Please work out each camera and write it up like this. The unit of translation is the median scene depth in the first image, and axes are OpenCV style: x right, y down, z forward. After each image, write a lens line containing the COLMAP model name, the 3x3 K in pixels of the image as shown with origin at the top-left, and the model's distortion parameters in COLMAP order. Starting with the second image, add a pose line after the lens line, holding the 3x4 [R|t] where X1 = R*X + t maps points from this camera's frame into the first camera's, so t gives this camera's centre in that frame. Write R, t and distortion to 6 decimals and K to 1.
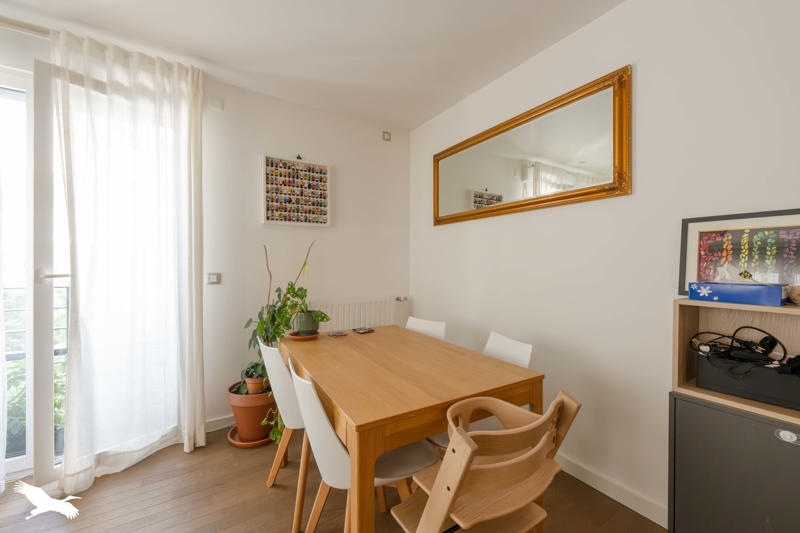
lens RADIAL K [[317.6, 0, 400.0], [0, 317.6, 266.5], [0, 0, 1]] dist [0.001350, 0.000019]
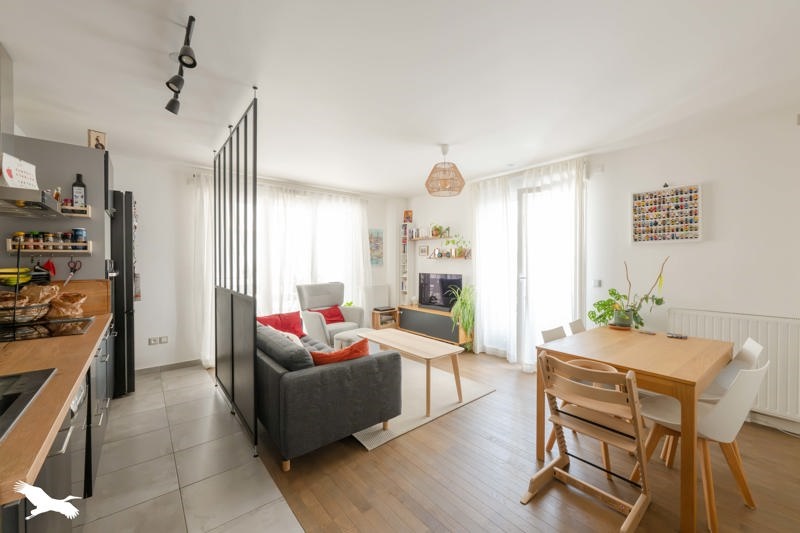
lens RADIAL K [[317.6, 0, 400.0], [0, 317.6, 266.5], [0, 0, 1]] dist [0.001350, 0.000019]
pose [[0.122905, 0.011841, -0.992348, 0.750161], [-0.011142, 0.999882, 0.010551, -0.044684], [0.992356, 0.009760, 0.123022, -0.122697]]
